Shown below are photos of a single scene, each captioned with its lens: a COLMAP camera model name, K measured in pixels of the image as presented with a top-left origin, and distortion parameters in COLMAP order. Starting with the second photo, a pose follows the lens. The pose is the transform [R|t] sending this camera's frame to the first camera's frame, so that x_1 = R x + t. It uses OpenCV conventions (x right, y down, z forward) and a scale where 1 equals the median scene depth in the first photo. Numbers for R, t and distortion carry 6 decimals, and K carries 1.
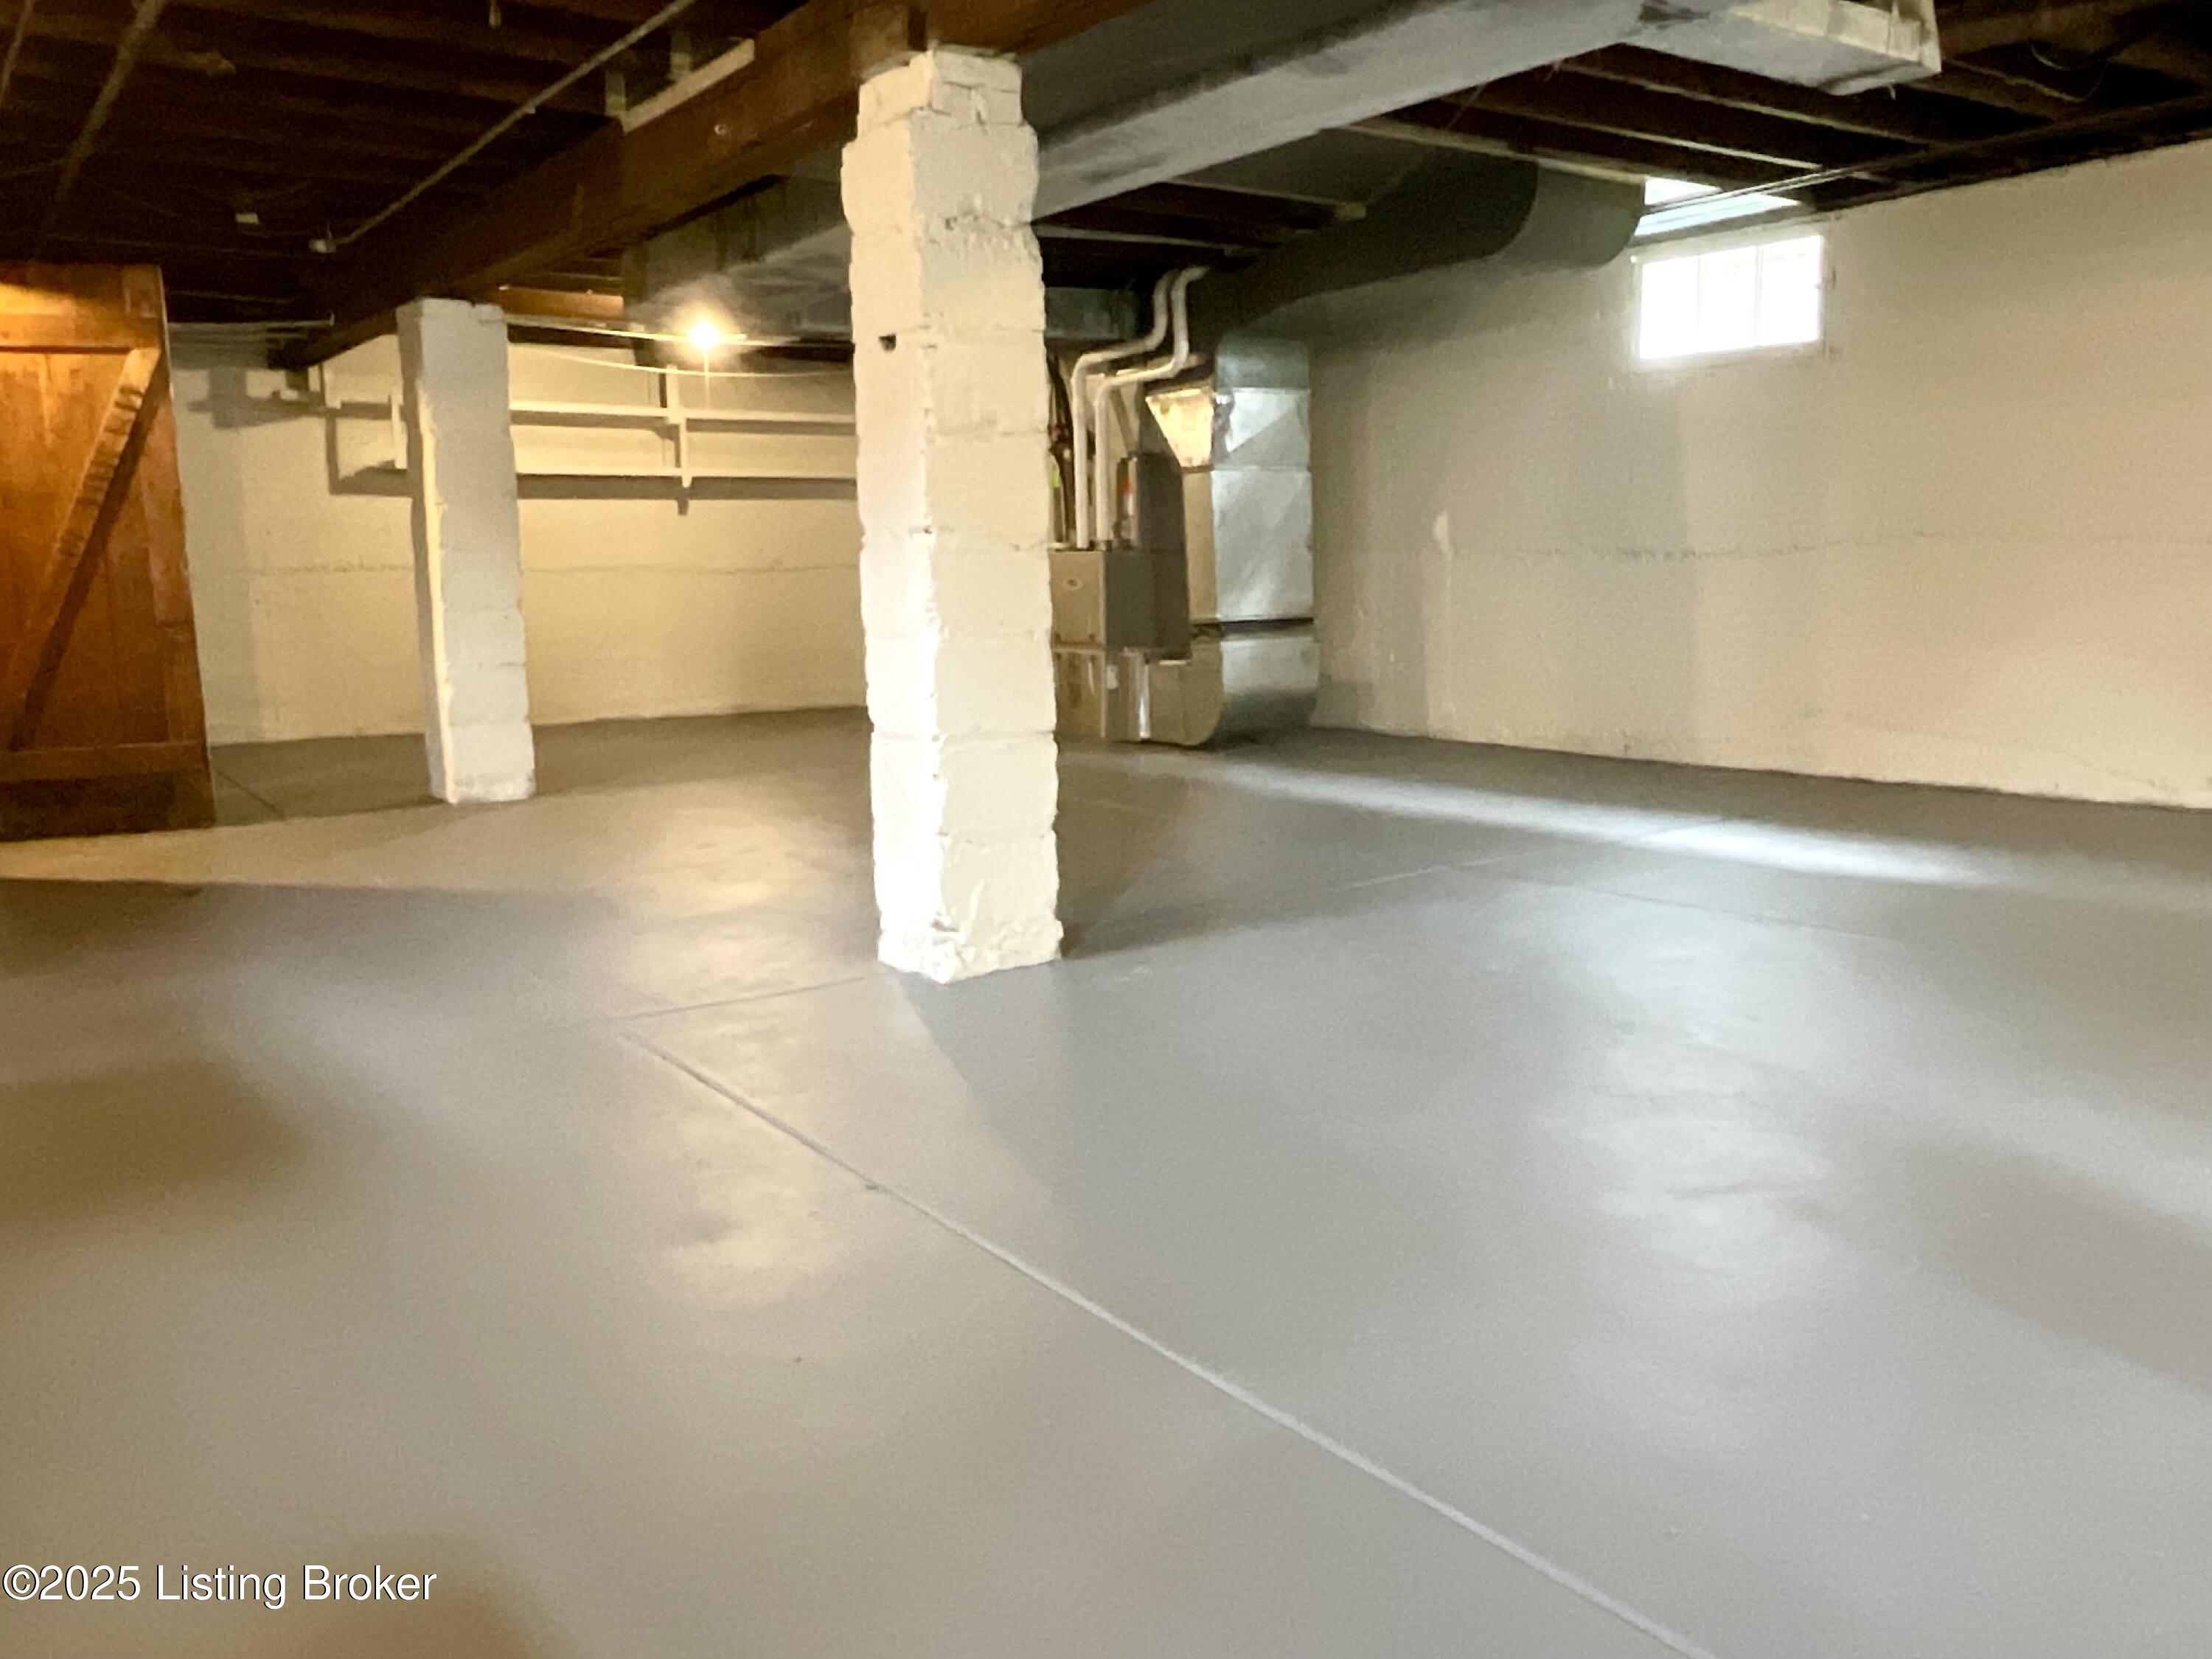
lens RADIAL K [[1781.7, 0, 1106.0], [0, 1781.7, 829.5], [0, 0, 1]] dist [-0.003022, -0.001715]
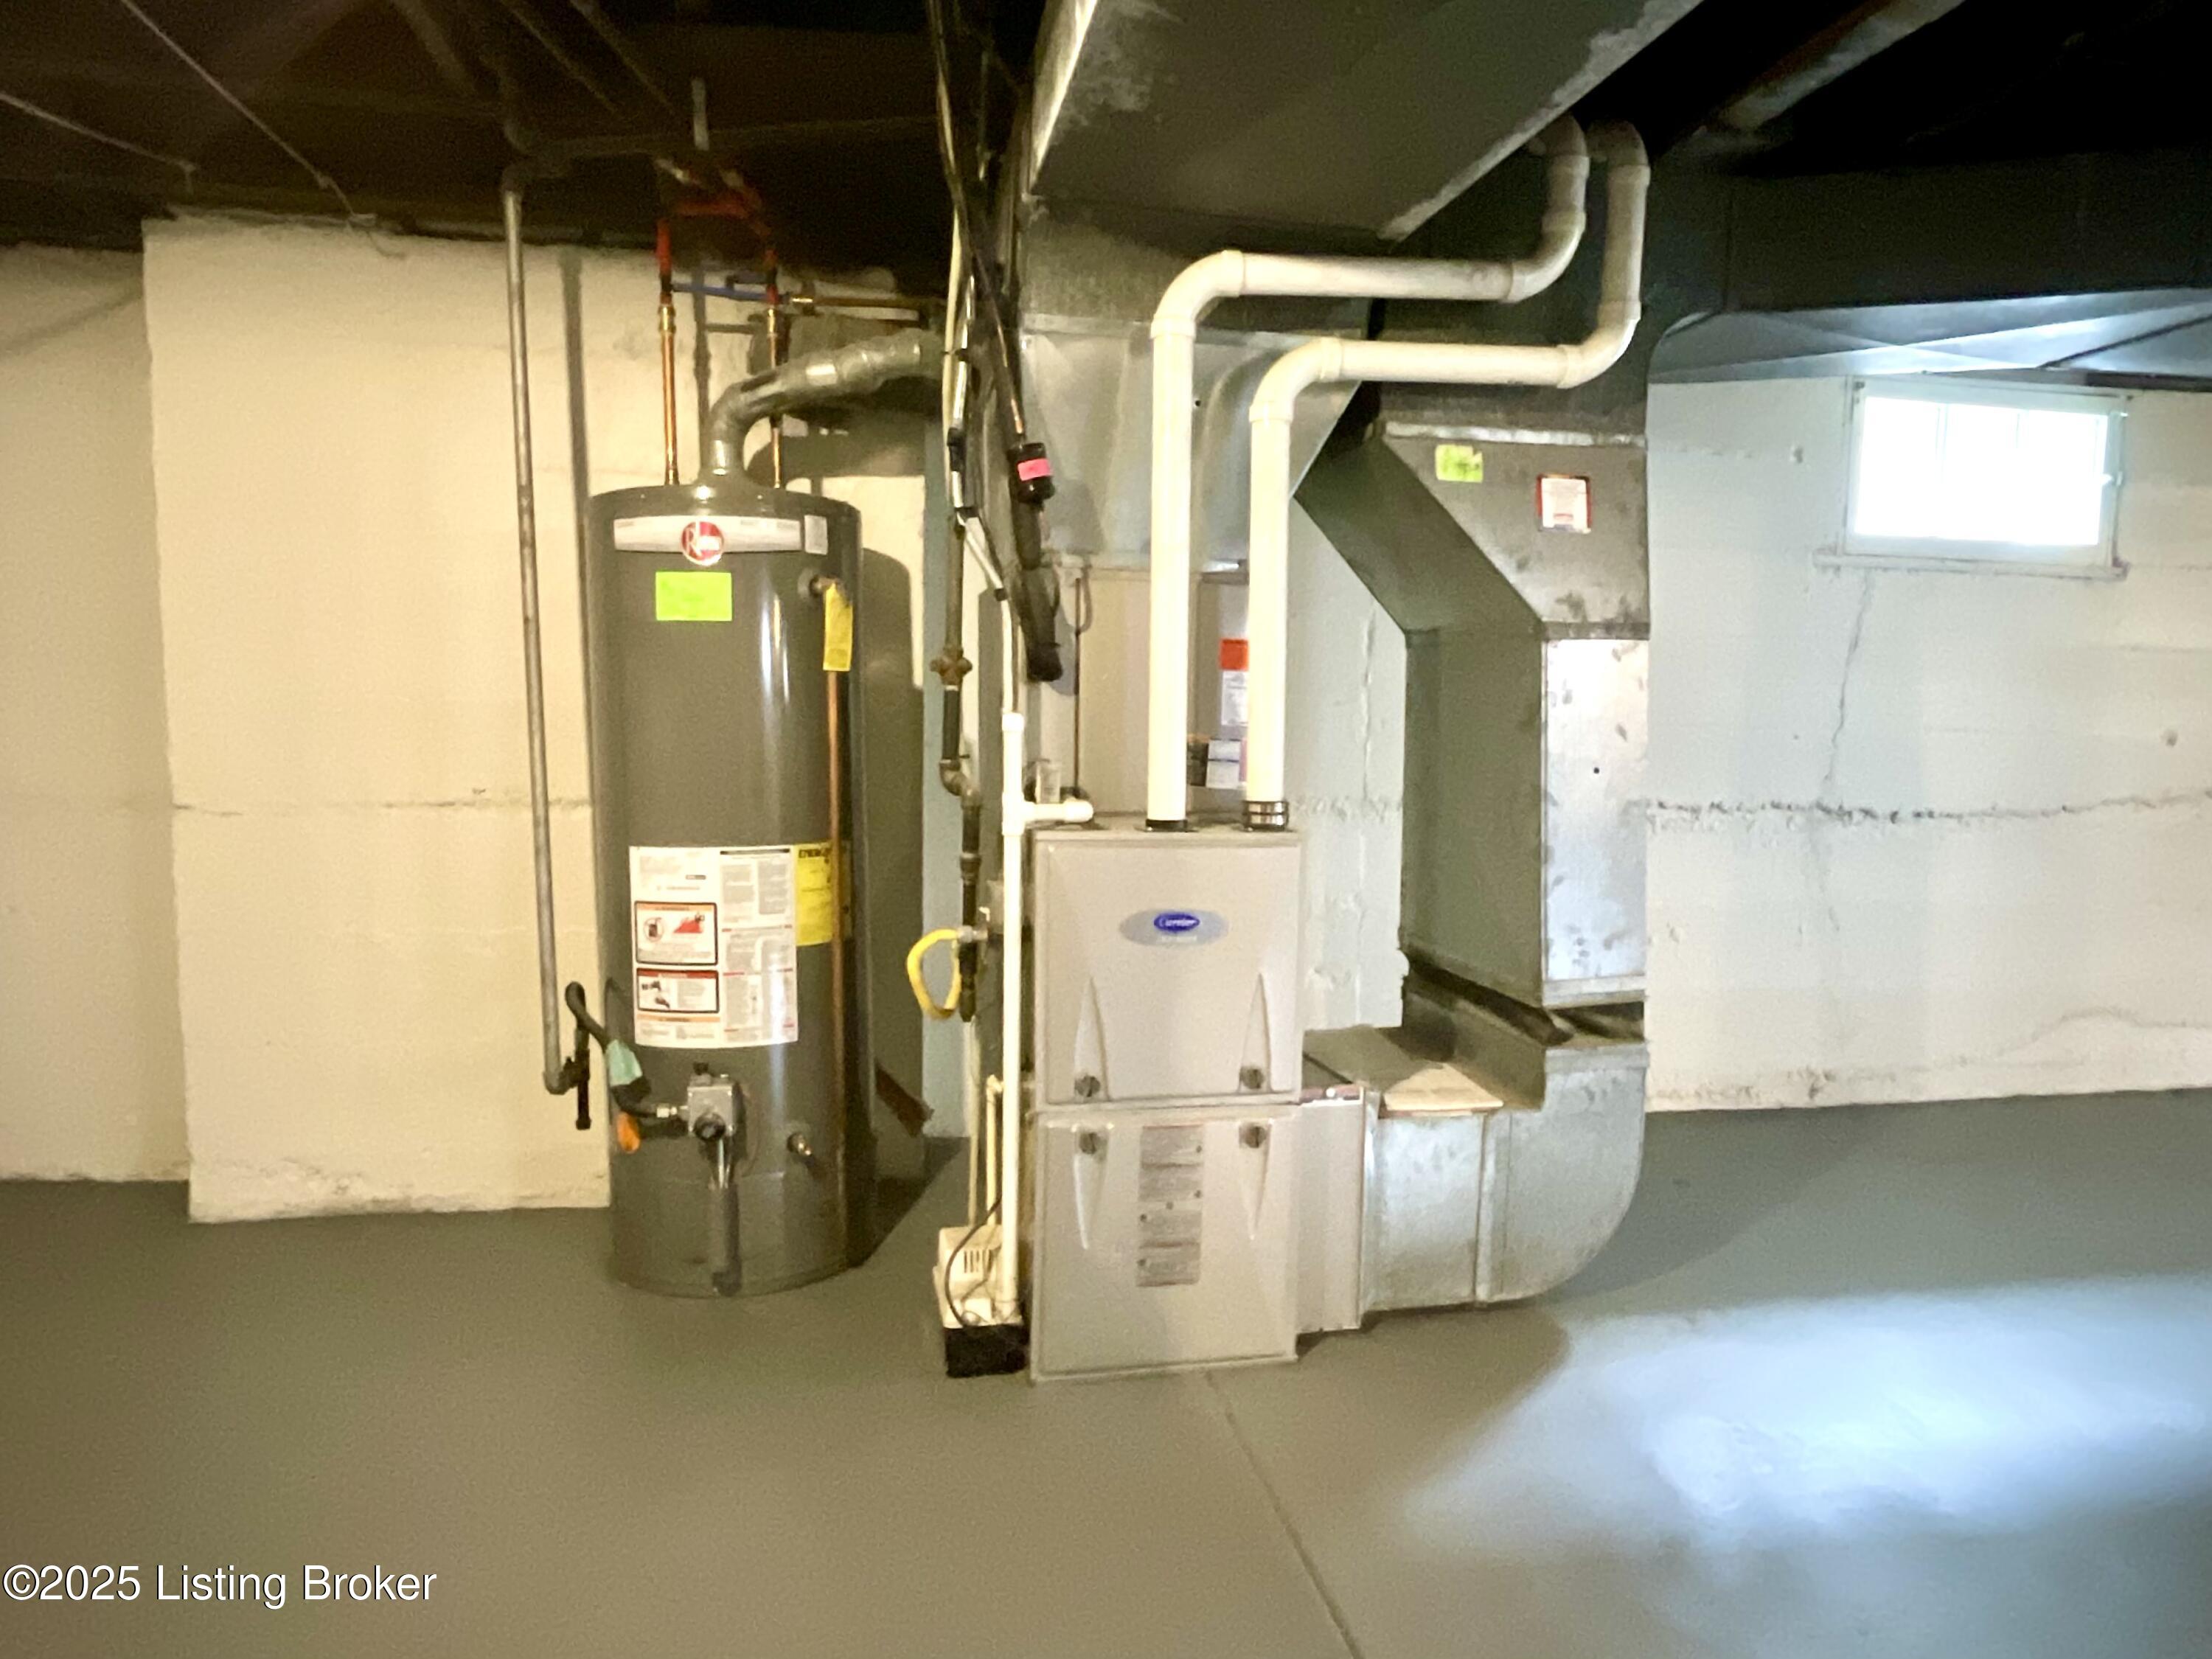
lens RADIAL K [[1341.0, 0, 1106.0], [0, 1341.0, 829.5], [0, 0, 1]] dist [0.002752, 0.000787]
pose [[0.421904, -0.049419, 0.905293, -0.278881], [0.115219, 0.993340, 0.000529, -0.173524], [-0.899290, 0.104084, 0.424788, 0.989473]]
